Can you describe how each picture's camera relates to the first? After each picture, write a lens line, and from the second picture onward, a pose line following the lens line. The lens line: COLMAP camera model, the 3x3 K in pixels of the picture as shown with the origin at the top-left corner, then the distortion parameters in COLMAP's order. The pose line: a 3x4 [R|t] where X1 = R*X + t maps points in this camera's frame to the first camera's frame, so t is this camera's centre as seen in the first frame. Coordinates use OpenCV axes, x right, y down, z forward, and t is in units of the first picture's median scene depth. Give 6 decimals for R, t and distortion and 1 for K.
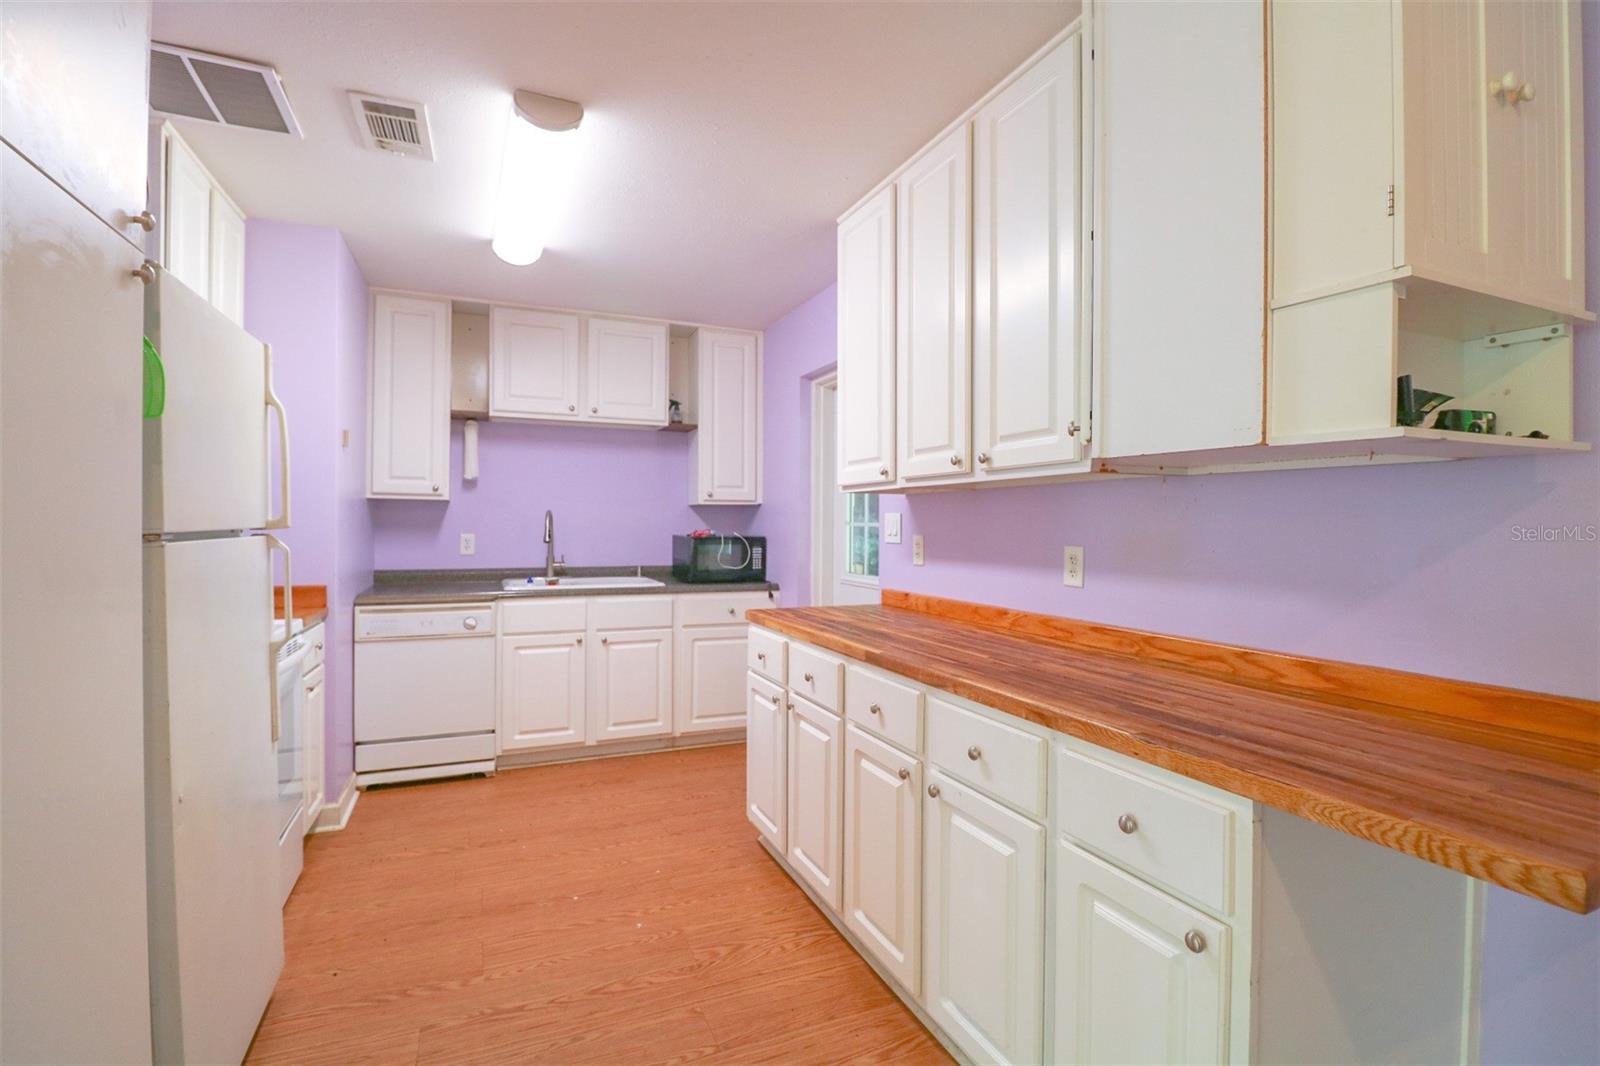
lens RADIAL K [[733.4, 0, 791.7], [0, 733.4, 524.7], [0, 0, 1]] dist [-0.009761, -0.007592]
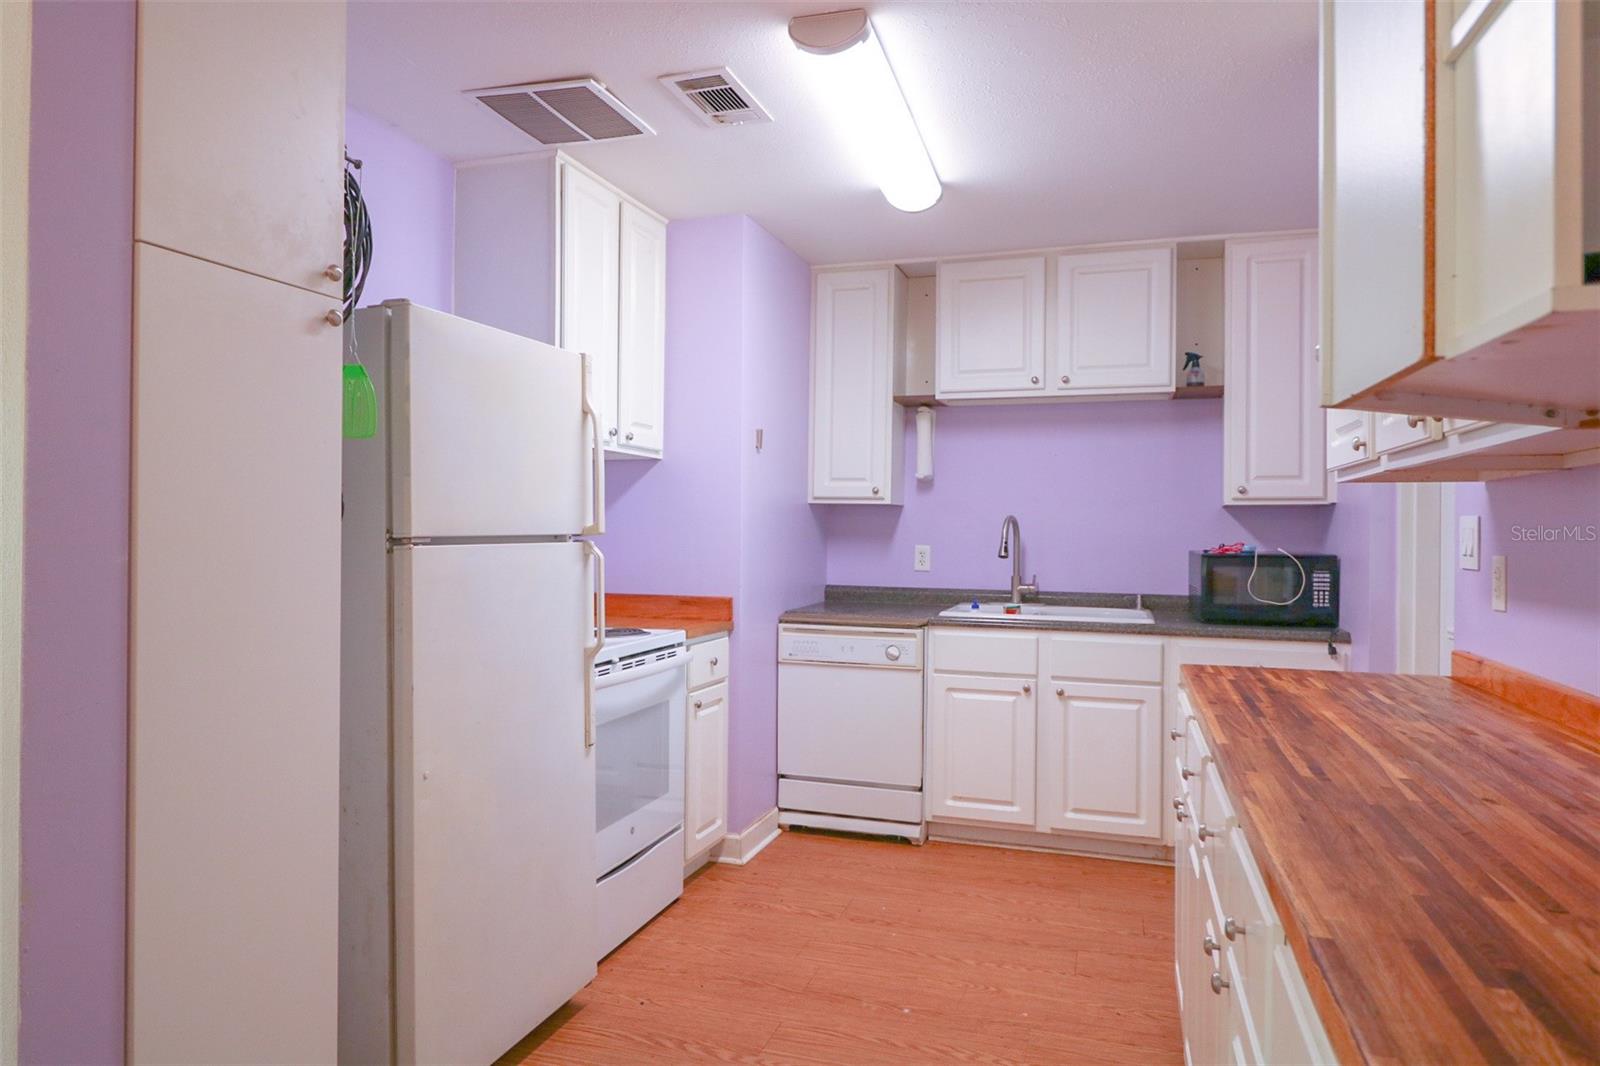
lens RADIAL K [[1001.8, 0, 800.9], [0, 1001.8, 524.6], [0, 0, 1]] dist [0.006753, -0.004209]
pose [[0.754402, -0.001503, -0.656411, 0.215289], [-0.006145, 0.999937, -0.009352, 0.001040], [0.656384, 0.011088, 0.754345, 0.072767]]
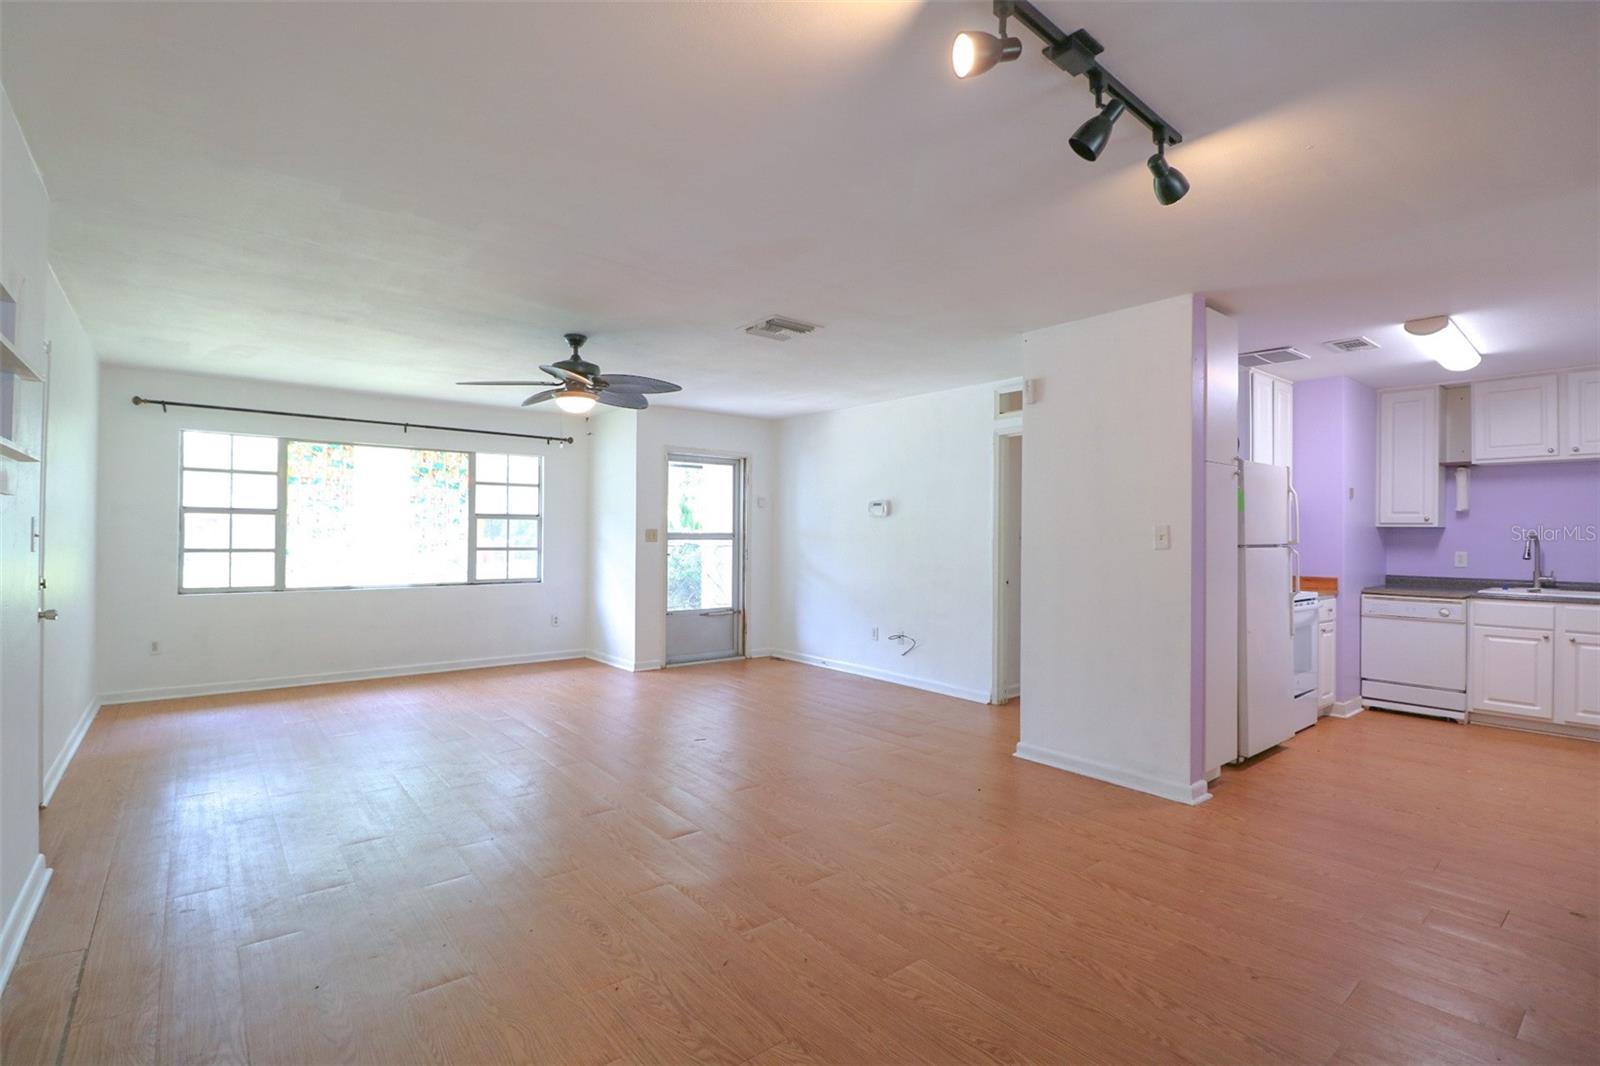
lens RADIAL K [[733.4, 0, 804.6], [0, 733.4, 527.7], [0, 0, 1]] dist [-0.009761, -0.007592]
pose [[0.272617, -0.012863, -0.962037, 0.570326], [-0.009974, 0.999819, -0.016195, 0.002757], [0.962071, 0.014010, 0.272439, -0.584627]]
